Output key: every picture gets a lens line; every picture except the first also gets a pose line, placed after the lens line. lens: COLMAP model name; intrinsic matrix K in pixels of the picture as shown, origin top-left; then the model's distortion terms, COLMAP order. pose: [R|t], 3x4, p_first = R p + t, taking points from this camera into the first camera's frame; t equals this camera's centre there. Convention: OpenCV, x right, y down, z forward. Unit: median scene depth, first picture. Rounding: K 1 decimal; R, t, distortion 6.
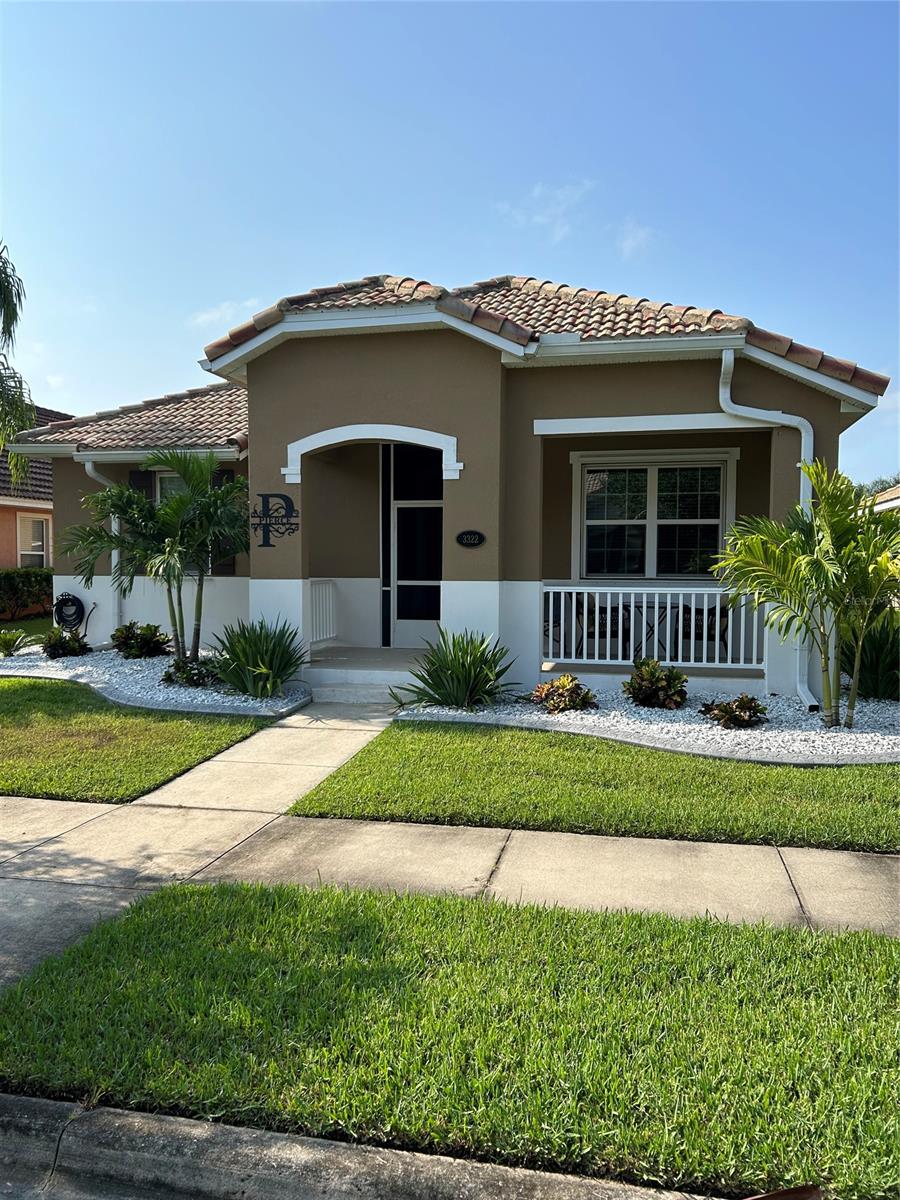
lens RADIAL K [[902.0, 0, 452.2], [0, 902.0, 601.6], [0, 0, 1]] dist [0.060179, -0.041099]
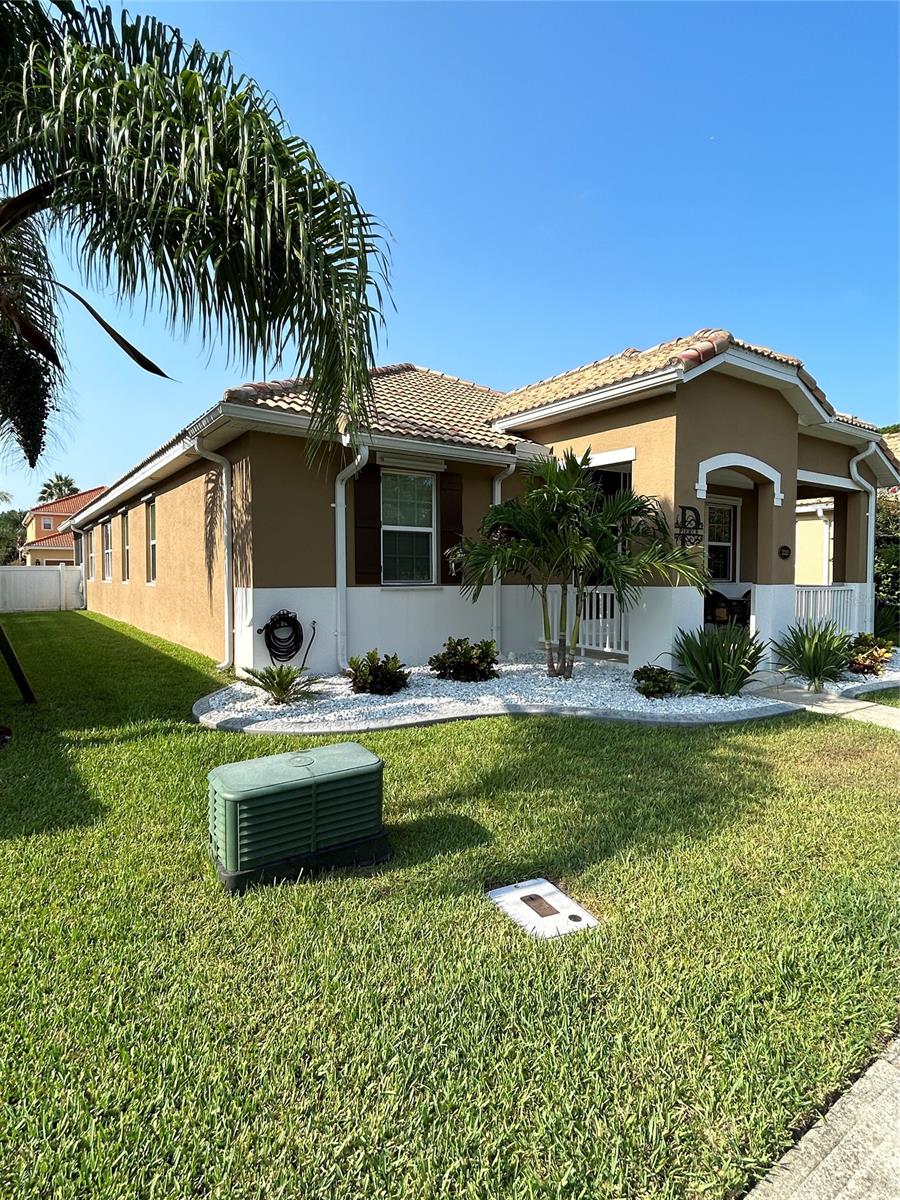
lens RADIAL K [[651.5, 0, 452.0], [0, 651.5, 598.1], [0, 0, 1]] dist [-0.000352, 0.000009]
pose [[0.680974, -0.029794, 0.731702, -0.964293], [0.034746, 0.999361, 0.008356, -0.026816], [-0.731483, 0.019734, 0.681574, 0.683542]]
